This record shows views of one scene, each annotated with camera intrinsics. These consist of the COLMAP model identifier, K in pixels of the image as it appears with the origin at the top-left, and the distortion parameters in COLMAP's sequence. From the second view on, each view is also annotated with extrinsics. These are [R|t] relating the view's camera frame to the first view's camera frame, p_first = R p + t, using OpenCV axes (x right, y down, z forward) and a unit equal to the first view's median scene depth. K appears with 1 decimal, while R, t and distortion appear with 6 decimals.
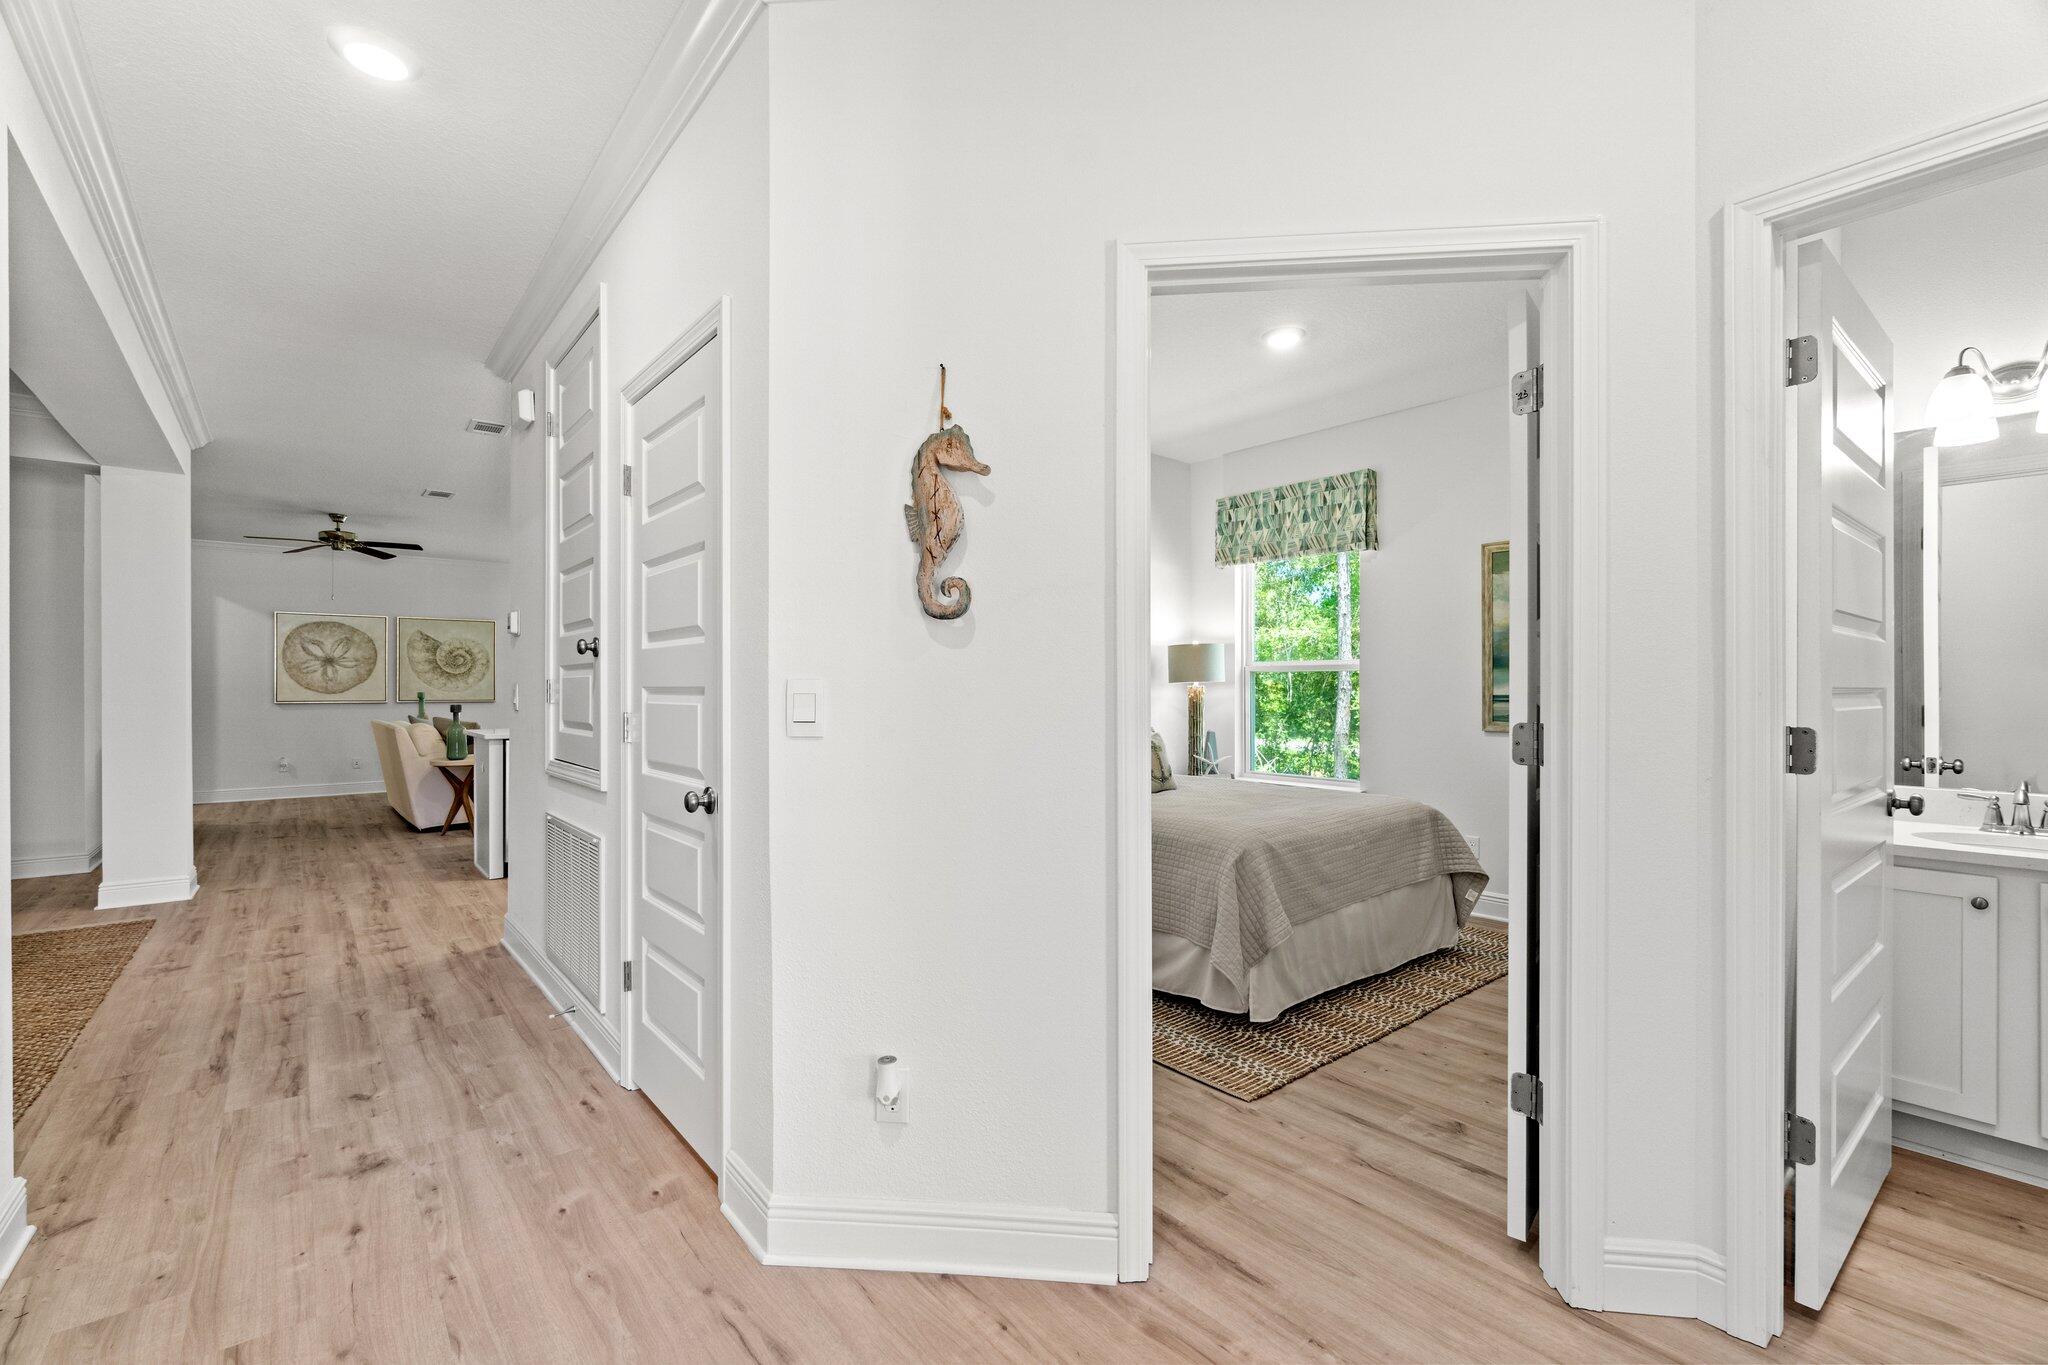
lens RADIAL K [[889.8, 0, 1024.8], [0, 889.8, 675.2], [0, 0, 1]] dist [-0.004585, -0.000359]
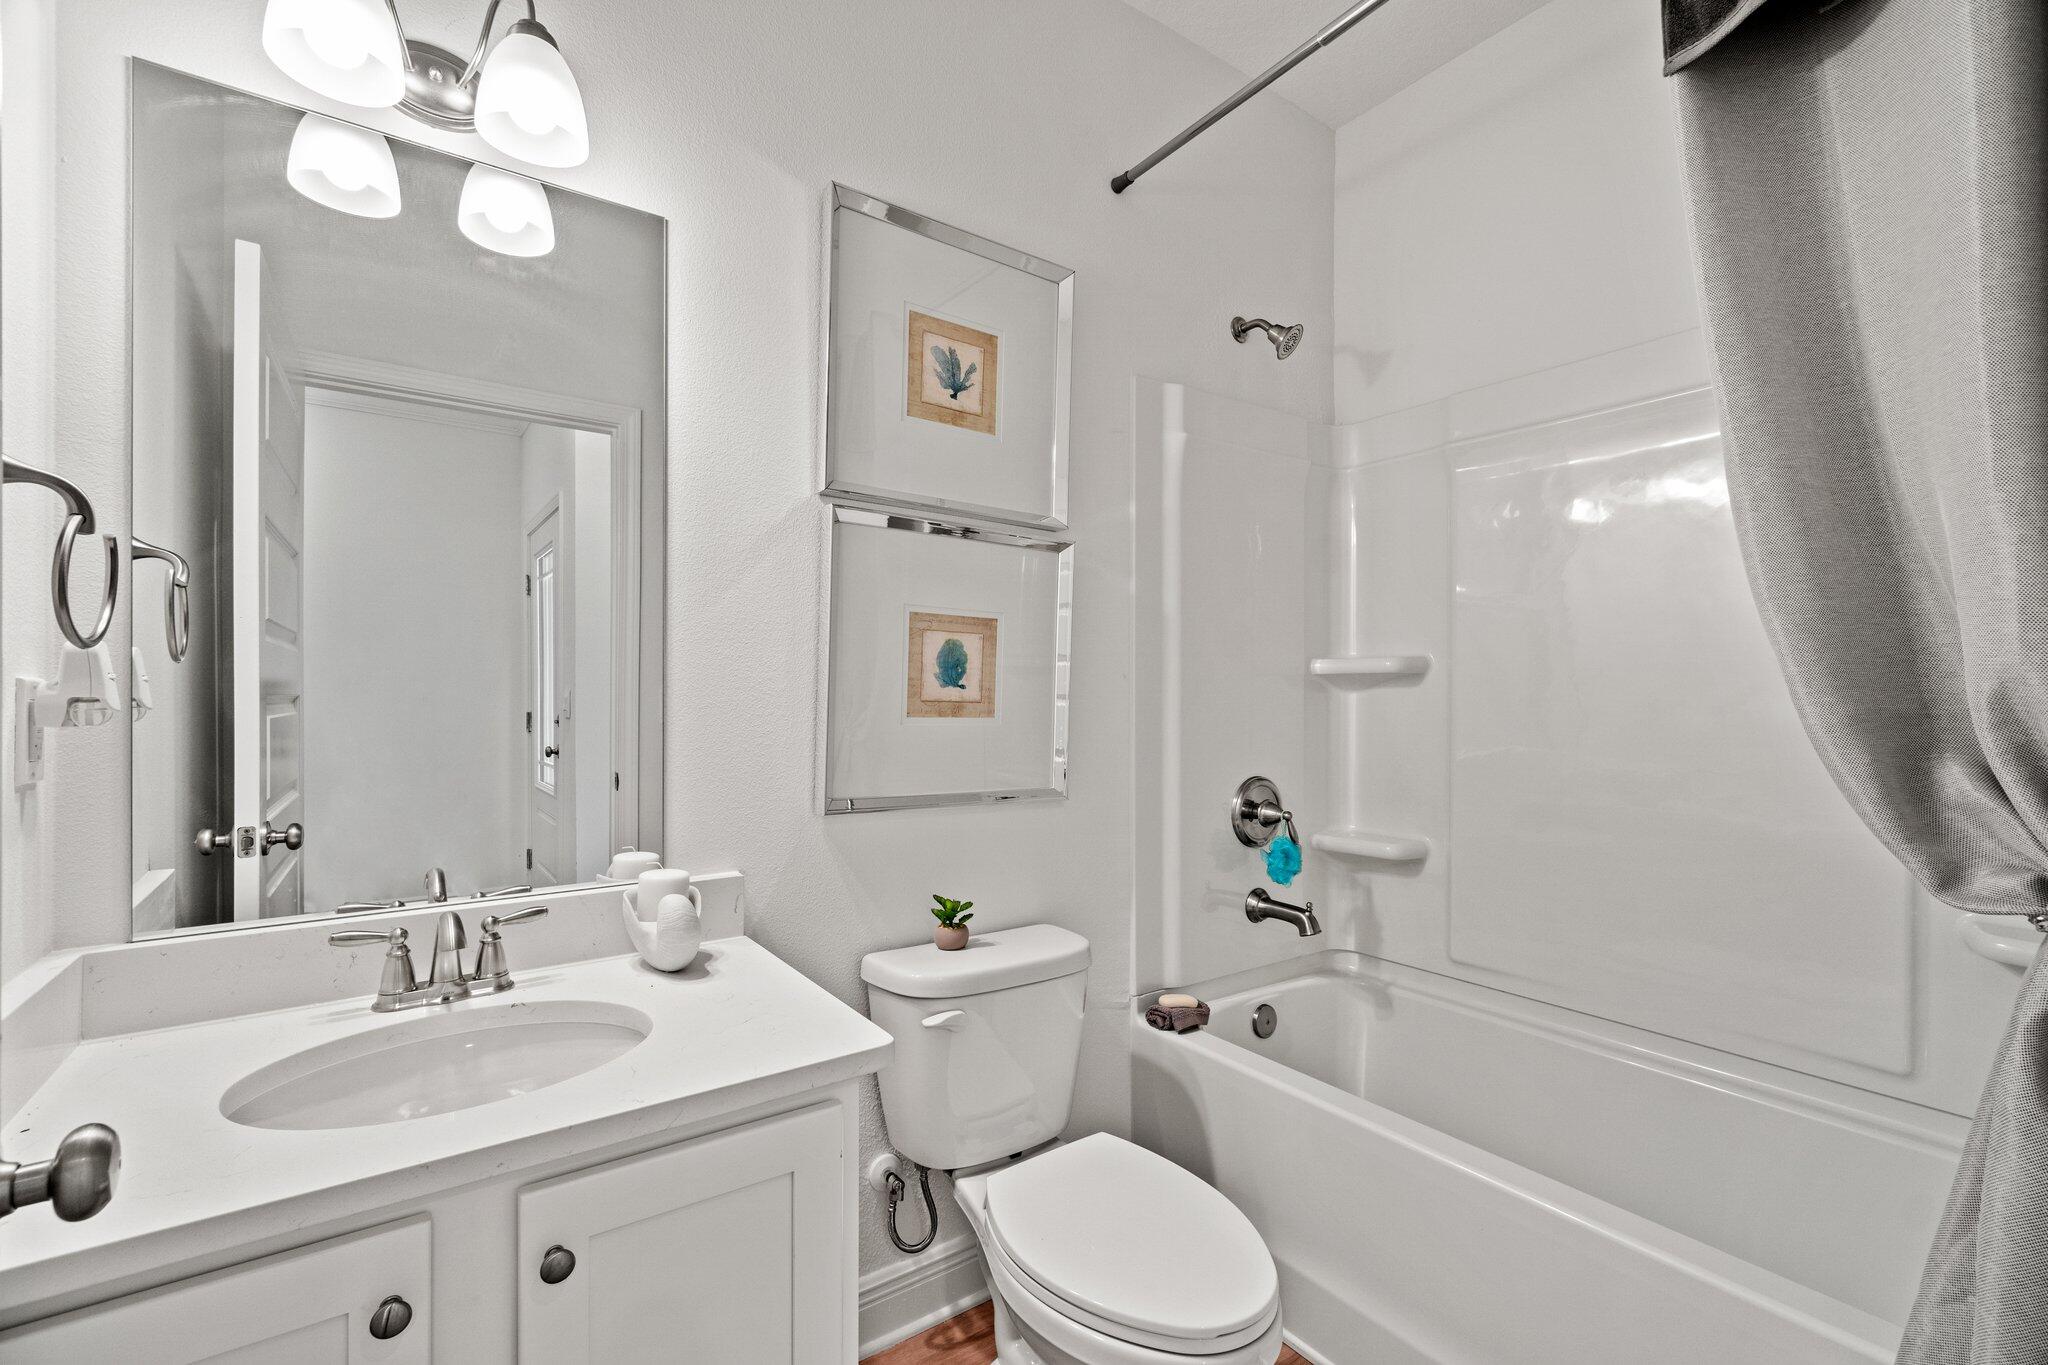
lens RADIAL K [[889.8, 0, 1025.0], [0, 889.8, 698.1], [0, 0, 1]] dist [-0.004585, -0.000359]
pose [[0.053216, 0.003702, 0.998576, 0.549345], [0.003749, 0.999985, -0.003907, 0.024703], [-0.998576, 0.003951, 0.053201, 0.535876]]
